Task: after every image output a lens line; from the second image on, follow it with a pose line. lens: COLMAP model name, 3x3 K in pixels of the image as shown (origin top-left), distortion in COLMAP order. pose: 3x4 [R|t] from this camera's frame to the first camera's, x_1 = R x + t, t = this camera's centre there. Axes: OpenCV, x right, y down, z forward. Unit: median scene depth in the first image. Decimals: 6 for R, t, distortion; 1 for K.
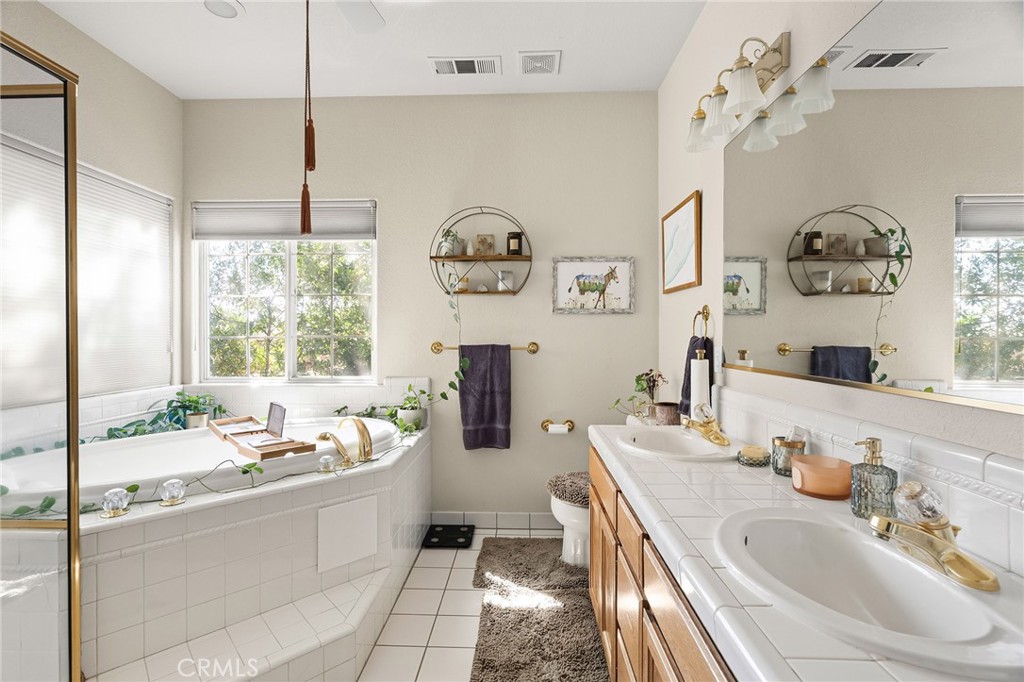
lens RADIAL K [[466.7, 0, 510.2], [0, 466.7, 337.3], [0, 0, 1]] dist [-0.003648, 0.000501]
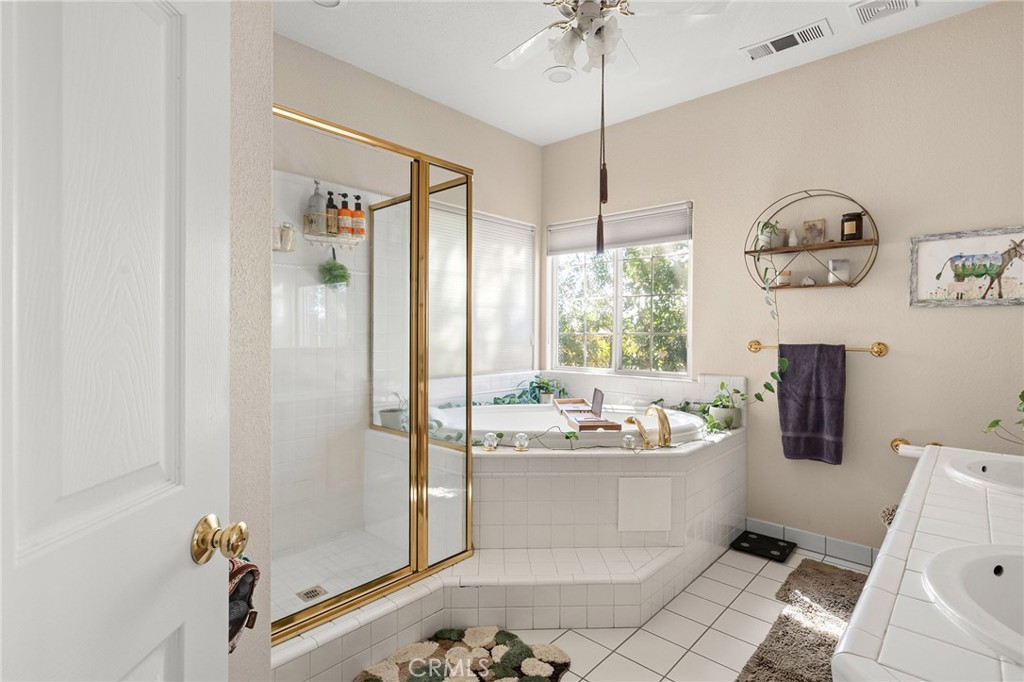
lens RADIAL K [[502.7, 0, 512.0], [0, 502.7, 341.0], [0, 0, 1]] dist [0.001926, 0.000318]
pose [[0.760694, 0.018158, -0.648857, 0.138399], [-0.009184, 0.999810, 0.017212, -0.001555], [0.649046, -0.007134, 0.760716, -0.104380]]
